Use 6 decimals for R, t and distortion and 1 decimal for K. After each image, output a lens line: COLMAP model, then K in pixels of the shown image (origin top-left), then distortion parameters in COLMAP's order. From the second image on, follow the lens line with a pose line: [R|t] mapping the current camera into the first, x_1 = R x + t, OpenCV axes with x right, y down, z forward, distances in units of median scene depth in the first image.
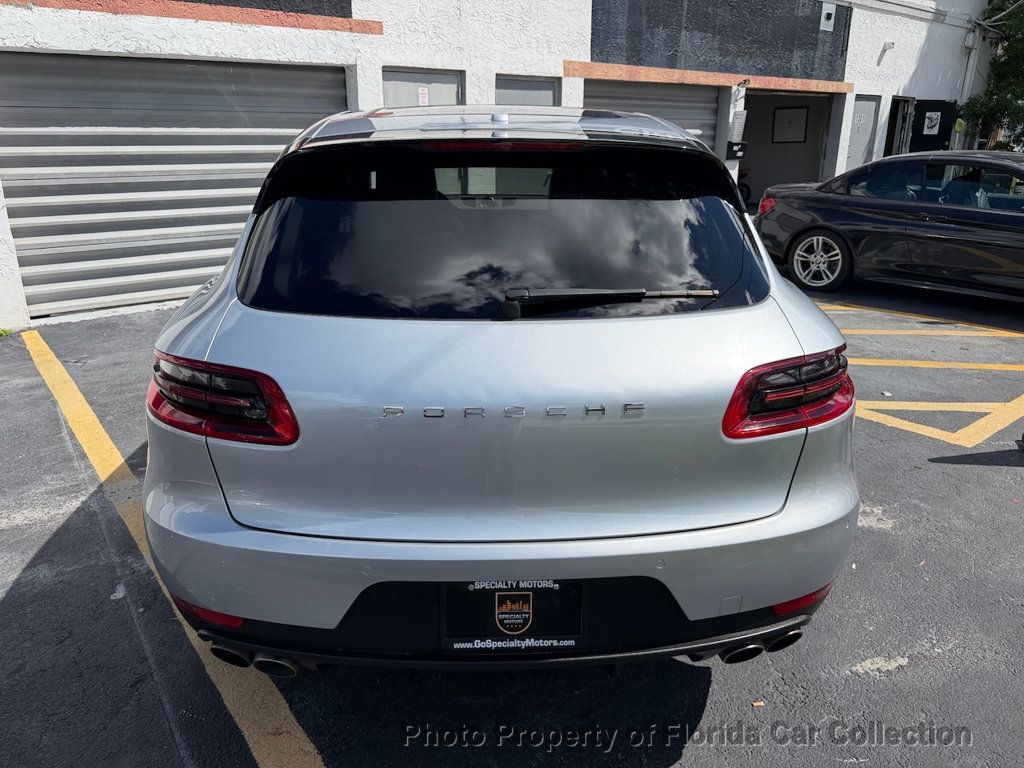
lens RADIAL K [[724.2, 0, 505.9], [0, 724.2, 378.0], [0, 0, 1]] dist [0.034423, -0.046051]
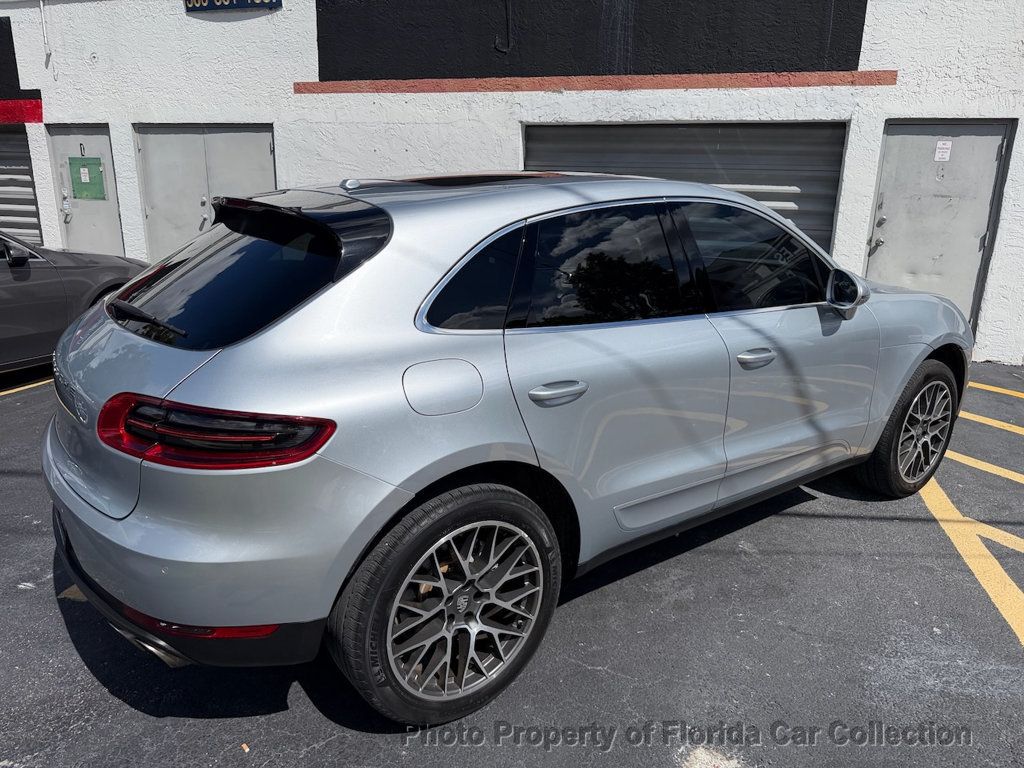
lens RADIAL K [[724.2, 0, 518.9], [0, 724.2, 379.1], [0, 0, 1]] dist [0.034423, -0.046051]
pose [[0.565015, 0.230429, -0.792251, 0.391333], [-0.287195, 0.955089, 0.072970, -0.067025], [0.773484, 0.186302, 0.605817, 0.189603]]
